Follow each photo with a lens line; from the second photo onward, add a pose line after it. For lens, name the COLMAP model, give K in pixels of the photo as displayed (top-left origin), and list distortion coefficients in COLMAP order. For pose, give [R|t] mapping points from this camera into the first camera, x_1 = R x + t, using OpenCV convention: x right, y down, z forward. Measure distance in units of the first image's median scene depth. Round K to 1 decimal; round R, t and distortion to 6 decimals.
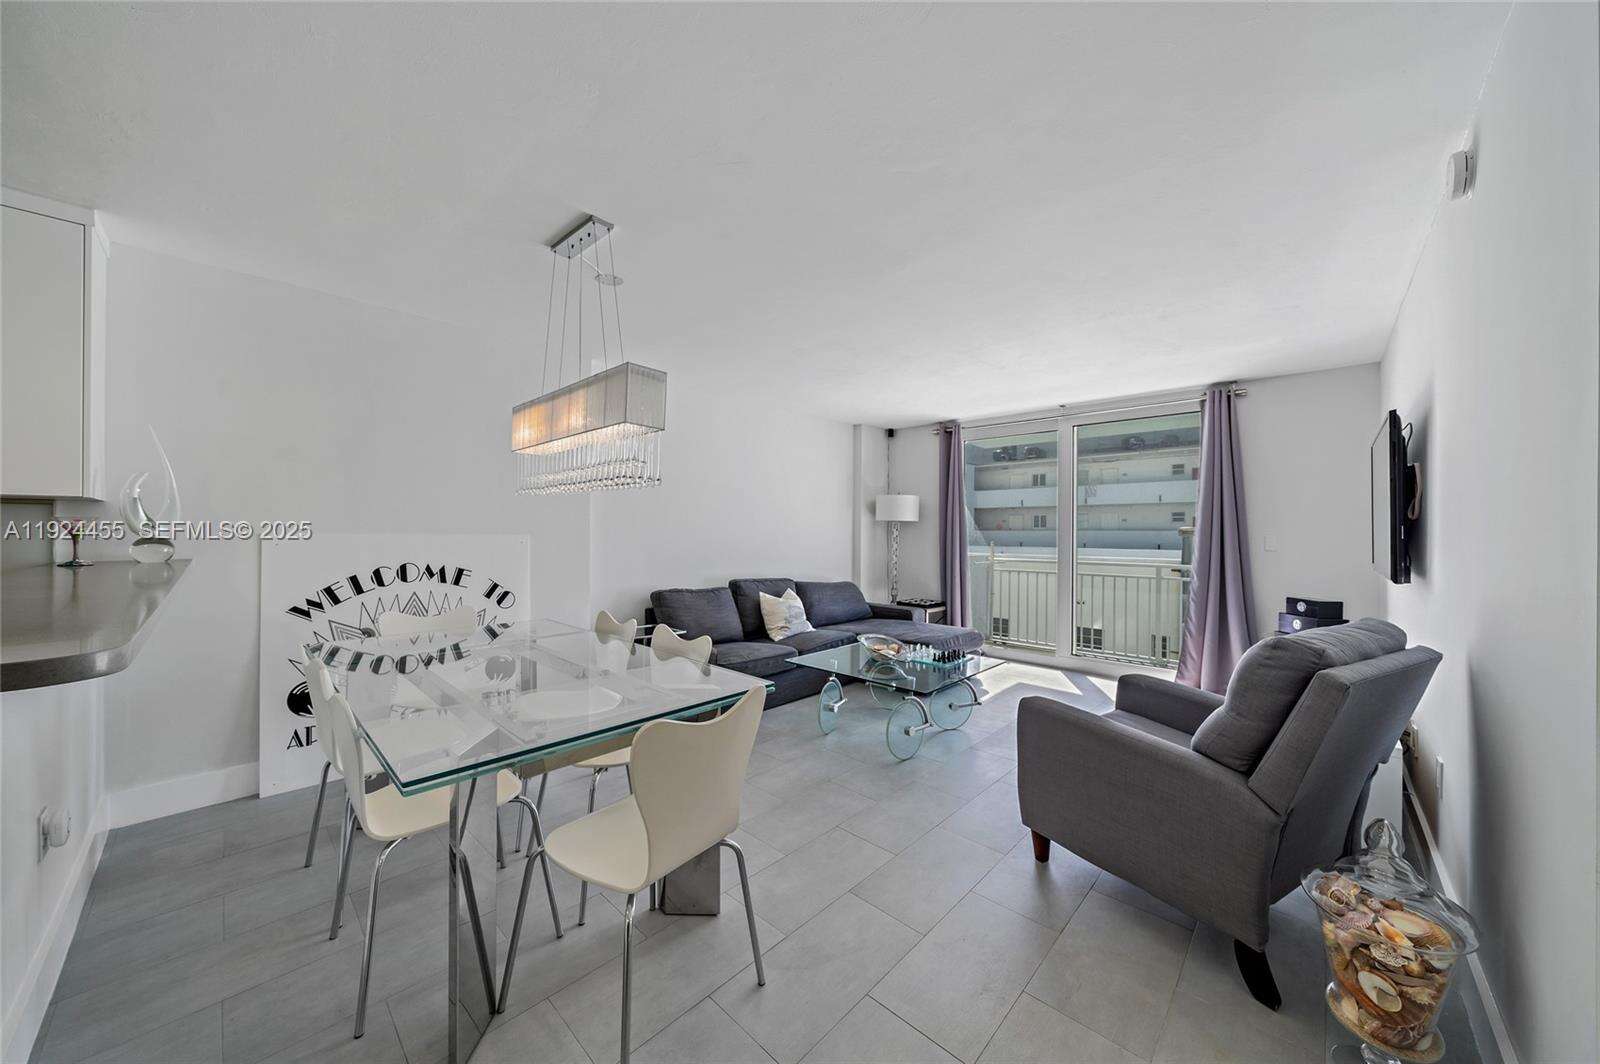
lens RADIAL K [[558.7, 0, 802.3], [0, 558.7, 523.7], [0, 0, 1]] dist [-0.009659, 0.000127]
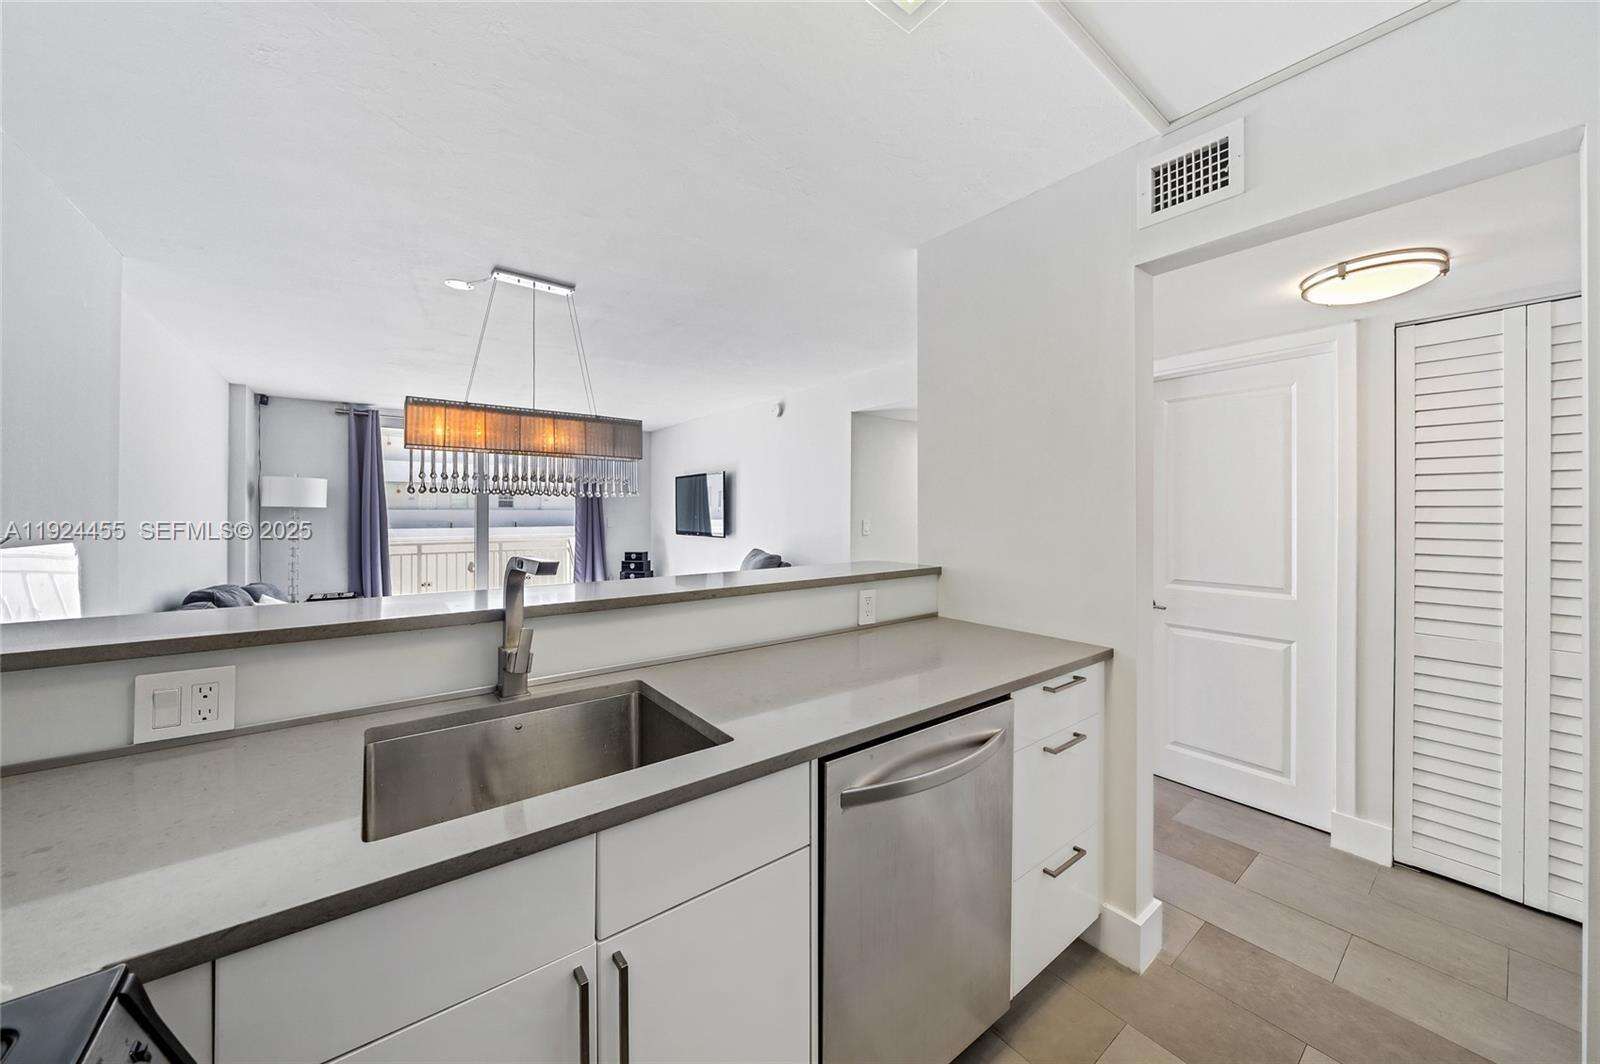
lens RADIAL K [[558.7, 0, 795.7], [0, 558.7, 520.6], [0, 0, 1]] dist [-0.009659, 0.000127]
pose [[0.171639, -0.023643, 0.984876, -0.461289], [-0.014074, 0.999551, 0.026448, -0.015016], [-0.985059, -0.018401, 0.171229, 0.069911]]
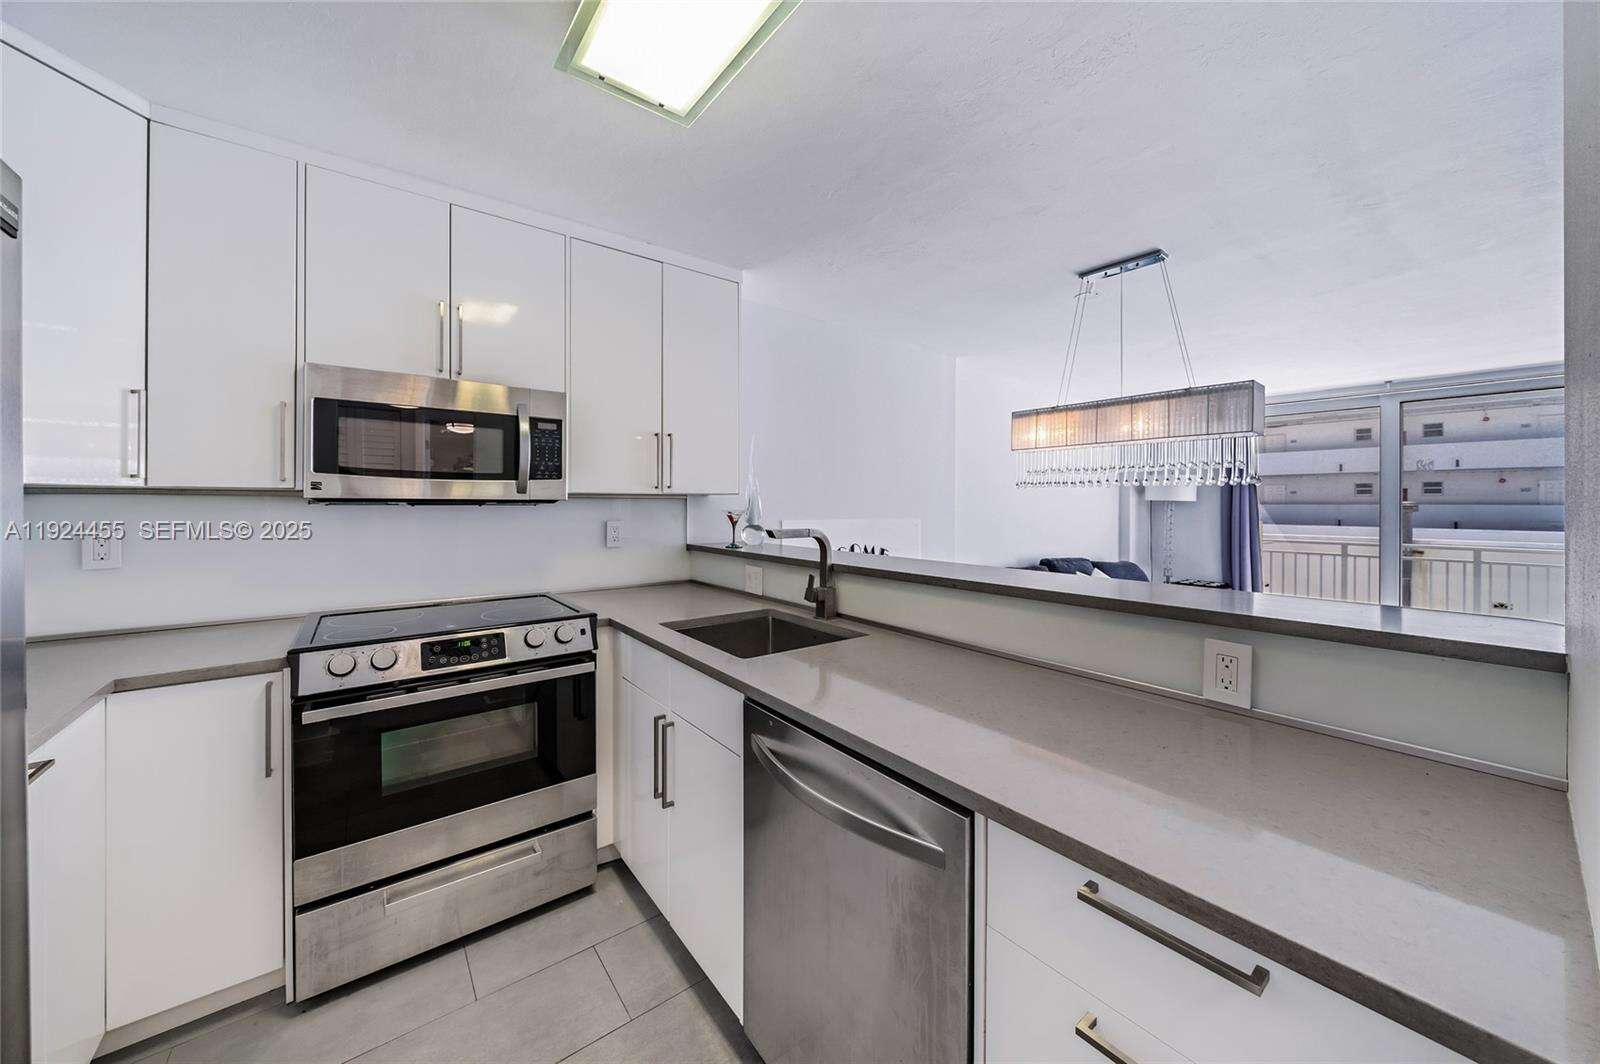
lens RADIAL K [[558.7, 0, 791.3], [0, 558.7, 506.5], [0, 0, 1]] dist [-0.009659, 0.000127]
pose [[0.986834, -0.001790, -0.161729, -0.285534], [0.004847, 0.999817, 0.018512, -0.014048], [0.161666, -0.019052, 0.986662, -0.078660]]
